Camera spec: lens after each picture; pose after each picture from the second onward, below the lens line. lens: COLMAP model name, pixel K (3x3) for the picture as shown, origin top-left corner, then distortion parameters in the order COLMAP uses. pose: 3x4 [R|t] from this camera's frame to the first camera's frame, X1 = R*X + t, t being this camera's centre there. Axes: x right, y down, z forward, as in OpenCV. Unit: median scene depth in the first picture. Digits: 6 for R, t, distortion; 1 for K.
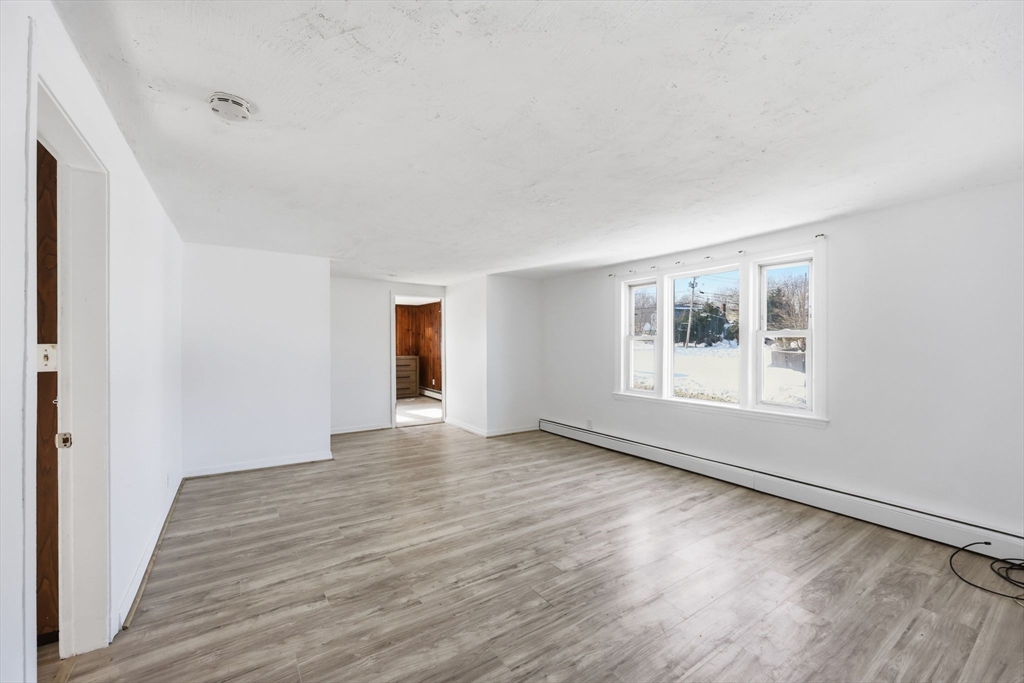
lens RADIAL K [[416.3, 0, 512.4], [0, 416.3, 345.9], [0, 0, 1]] dist [0.001579, 0.000222]
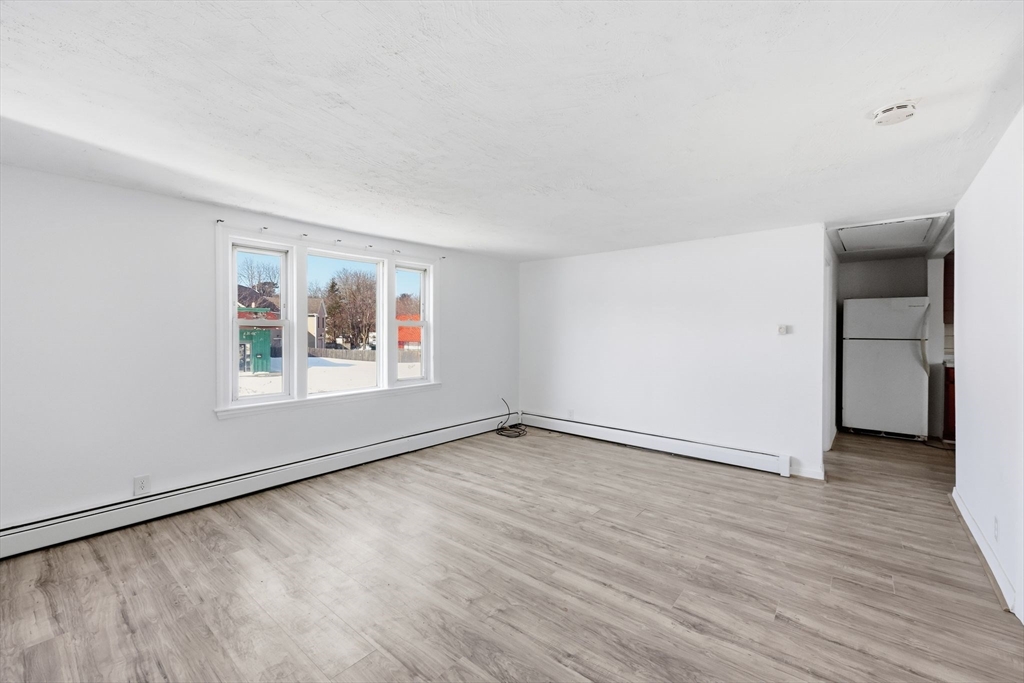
lens RADIAL K [[418.2, 0, 508.9], [0, 418.2, 342.7], [0, 0, 1]] dist [0.000102, 0.000272]
pose [[-0.267491, -0.023532, 0.963273, -0.787885], [0.005254, 0.999651, 0.025880, -0.005831], [-0.963546, 0.011984, -0.267274, 1.226737]]
